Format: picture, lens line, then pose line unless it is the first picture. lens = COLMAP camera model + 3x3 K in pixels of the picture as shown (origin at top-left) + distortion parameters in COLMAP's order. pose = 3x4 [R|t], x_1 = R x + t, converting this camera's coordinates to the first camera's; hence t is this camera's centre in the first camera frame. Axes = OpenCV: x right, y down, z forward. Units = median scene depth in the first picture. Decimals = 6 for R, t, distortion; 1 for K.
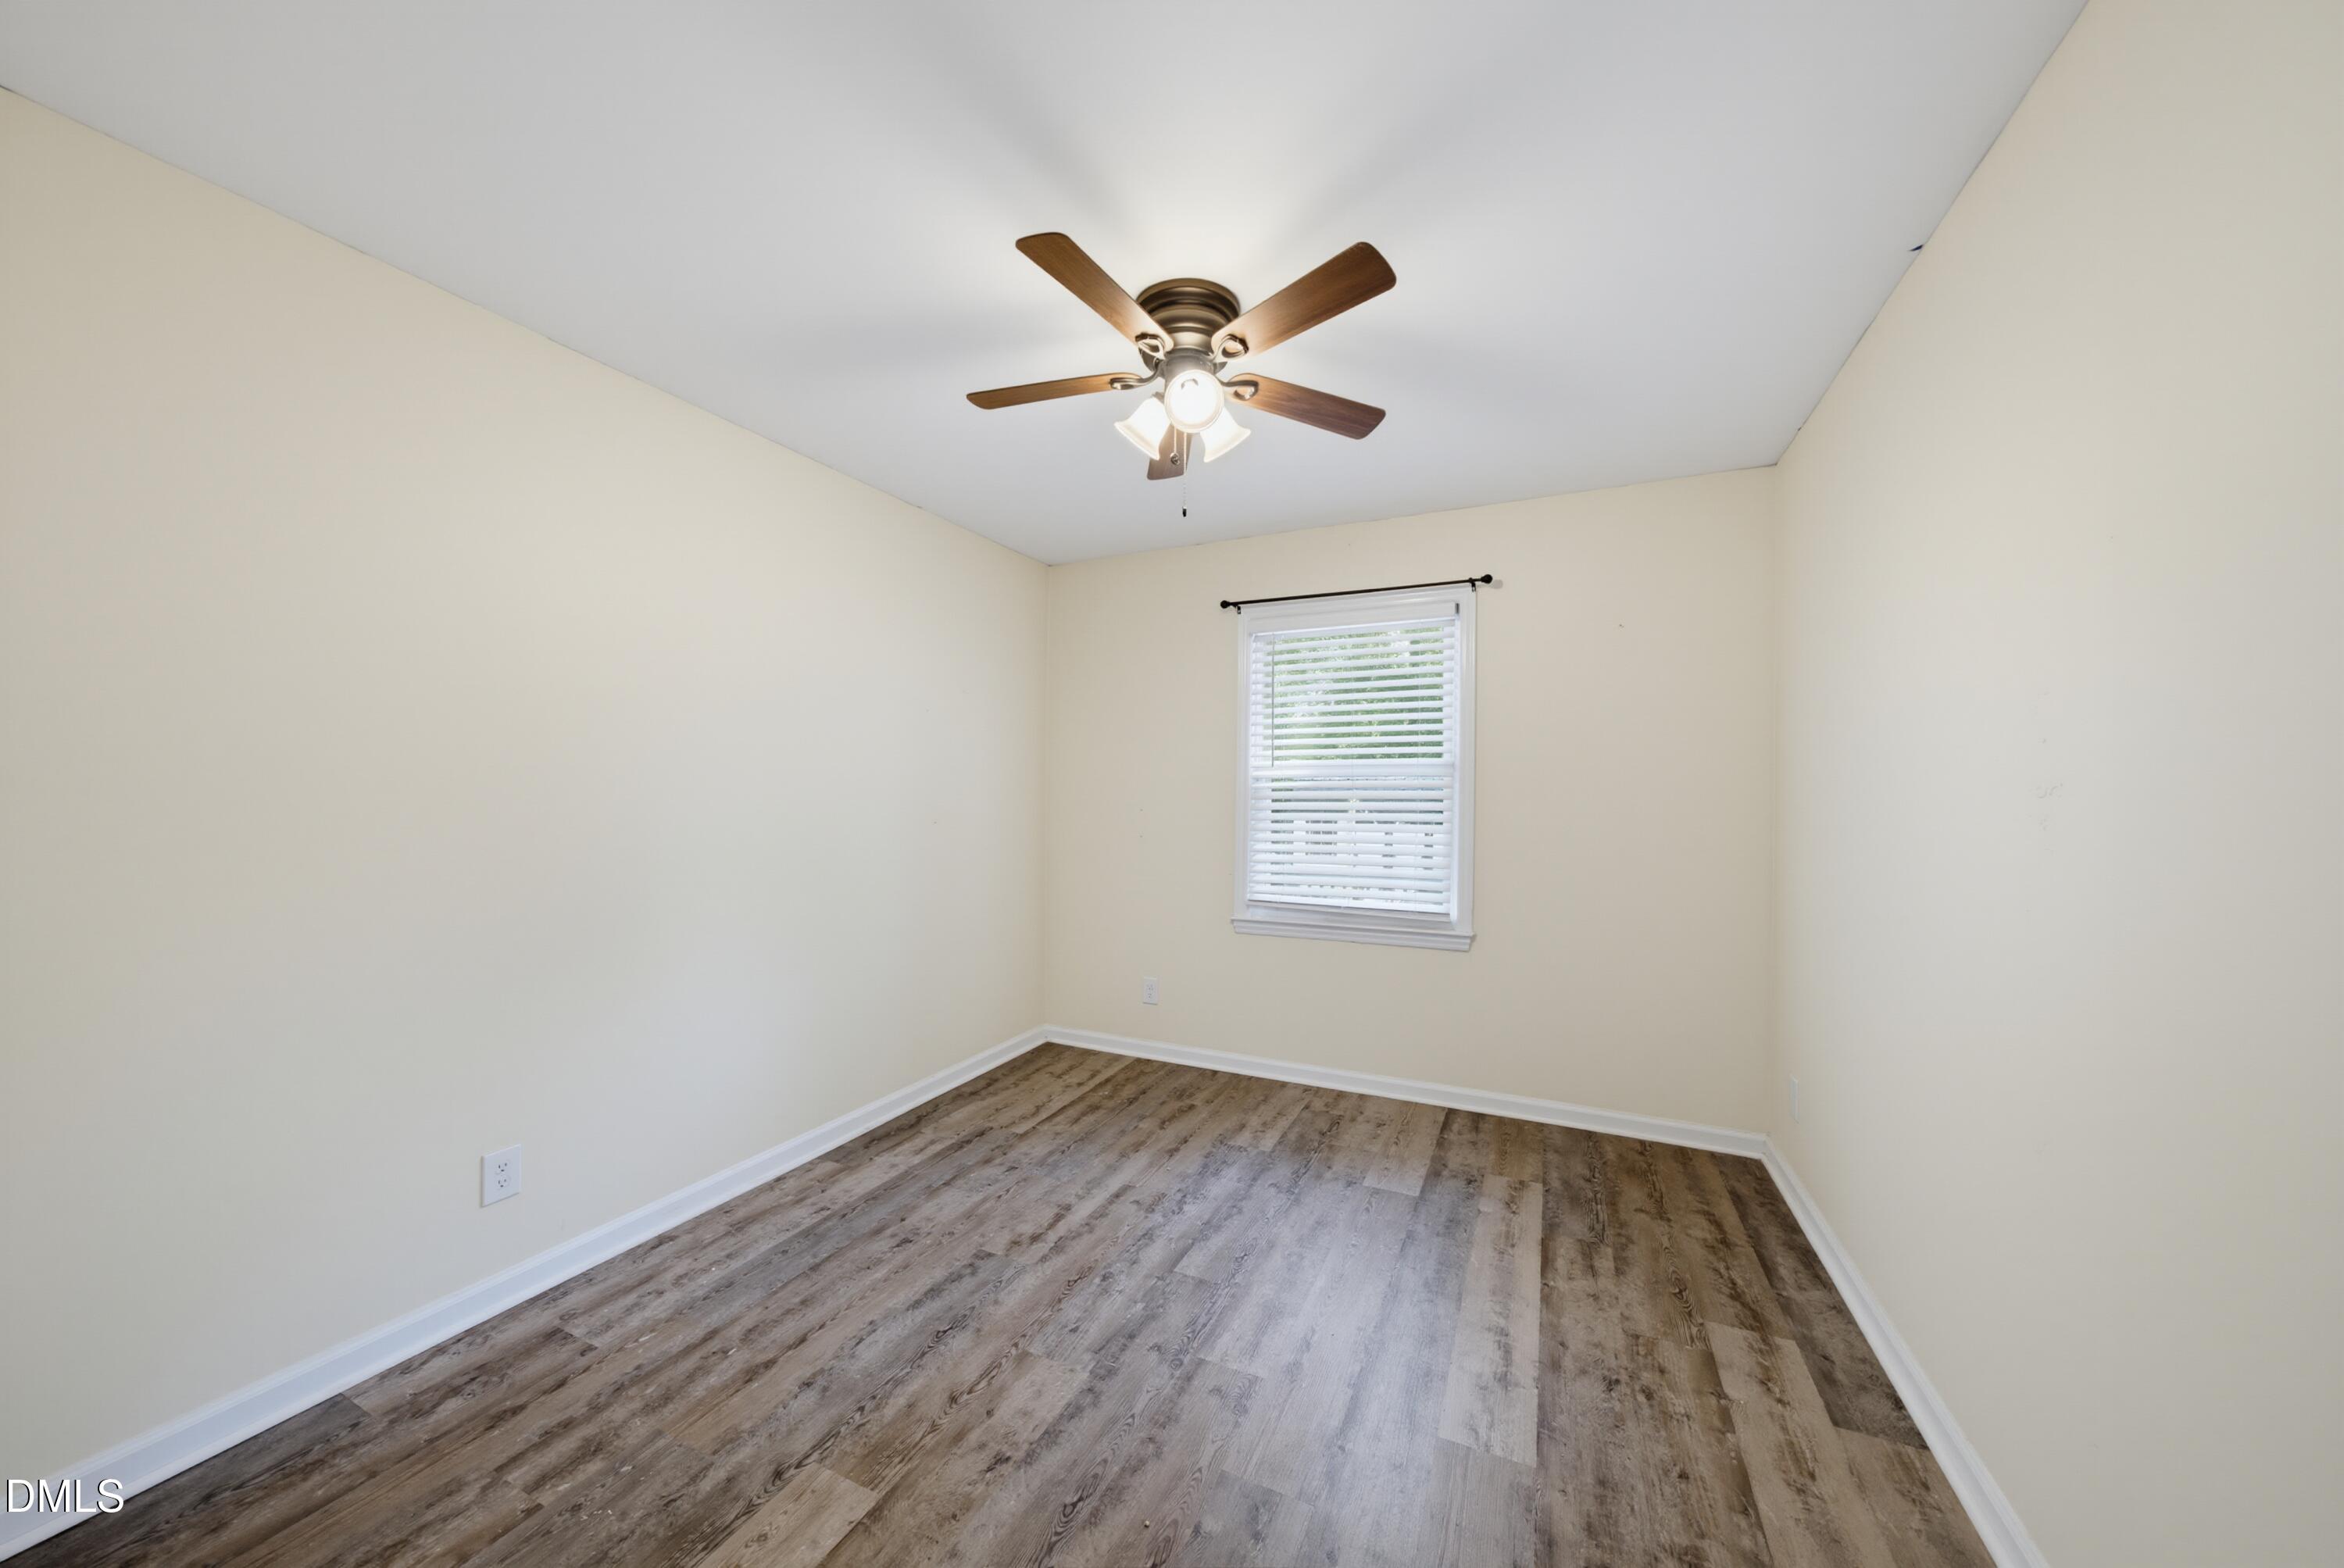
lens RADIAL K [[797.4, 0, 1163.2], [0, 797.4, 795.7], [0, 0, 1]] dist [-0.007701, 0.004784]
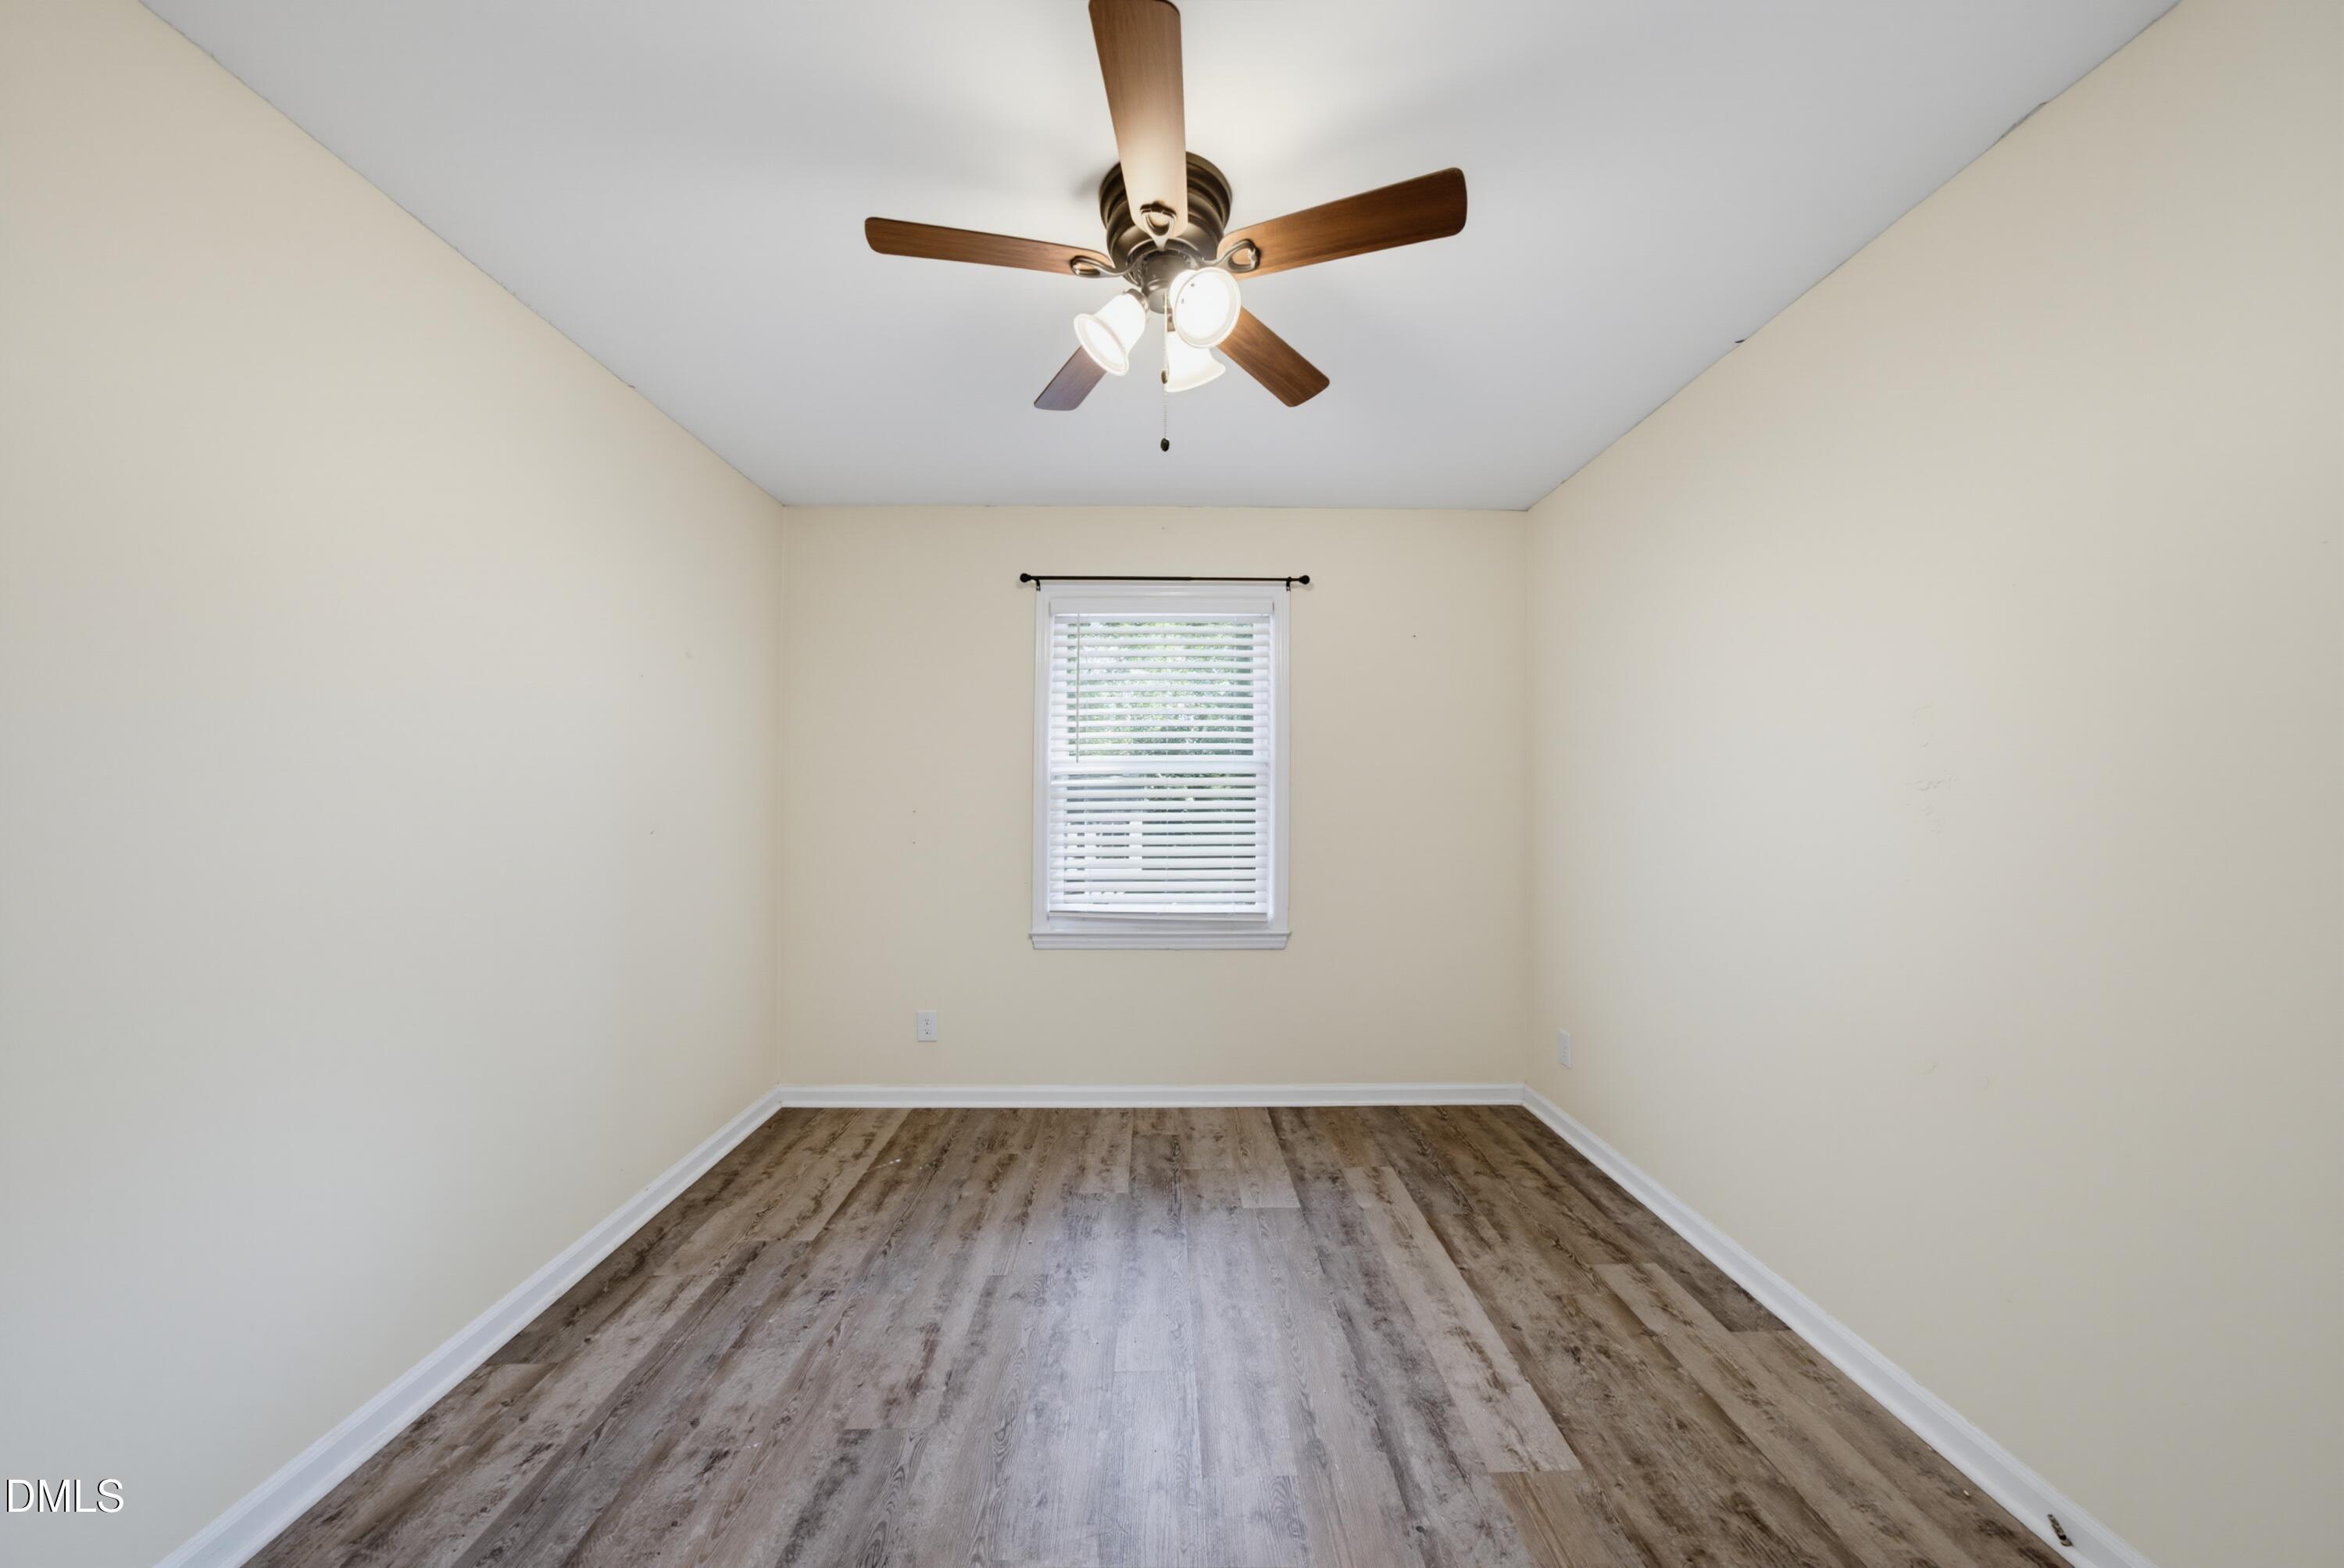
lens RADIAL K [[797.4, 0, 1163.2], [0, 797.4, 795.7], [0, 0, 1]] dist [-0.007701, 0.004784]
pose [[0.891504, -0.000718, 0.453012, -0.258589], [0.001654, 0.999997, -0.001669, 0.004380], [-0.453009, 0.002237, 0.891503, 0.204759]]
